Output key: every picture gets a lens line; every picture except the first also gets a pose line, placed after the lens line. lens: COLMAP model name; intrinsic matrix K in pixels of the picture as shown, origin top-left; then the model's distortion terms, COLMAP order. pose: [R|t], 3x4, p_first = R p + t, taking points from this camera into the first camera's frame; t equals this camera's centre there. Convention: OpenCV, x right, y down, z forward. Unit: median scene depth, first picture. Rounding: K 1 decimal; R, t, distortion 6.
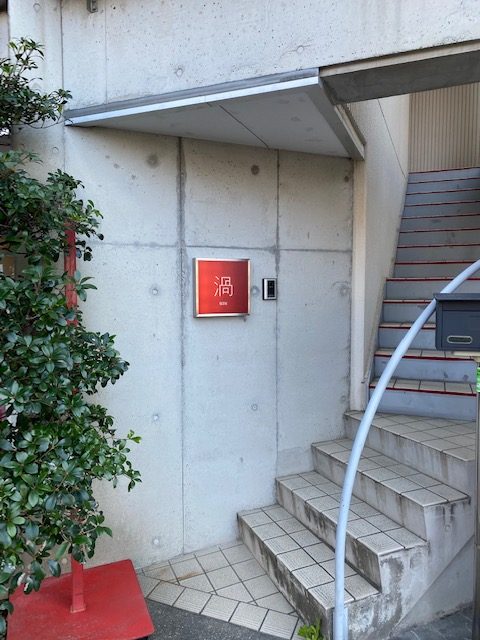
lens RADIAL K [[475.2, 0, 241.3], [0, 475.2, 320.6], [0, 0, 1]] dist [0.023829, -0.009017]
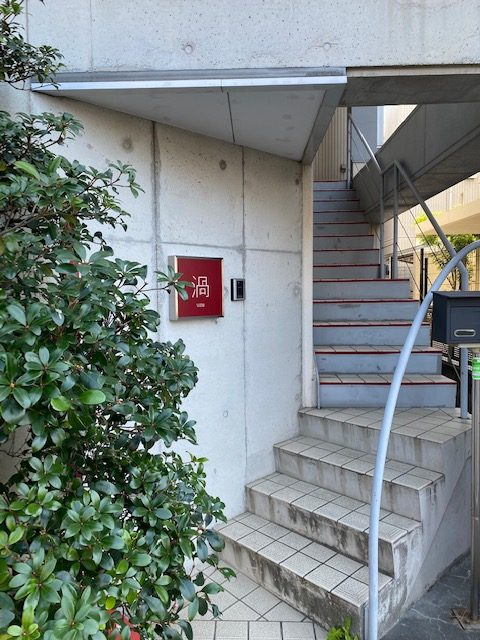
lens RADIAL K [[475.2, 0, 239.8], [0, 475.2, 319.1], [0, 0, 1]] dist [0.023829, -0.009017]
pose [[0.938941, -0.027544, 0.342973, -0.306844], [0.030975, 0.999510, -0.004528, -0.002512], [-0.342681, 0.014876, 0.939334, 0.106183]]
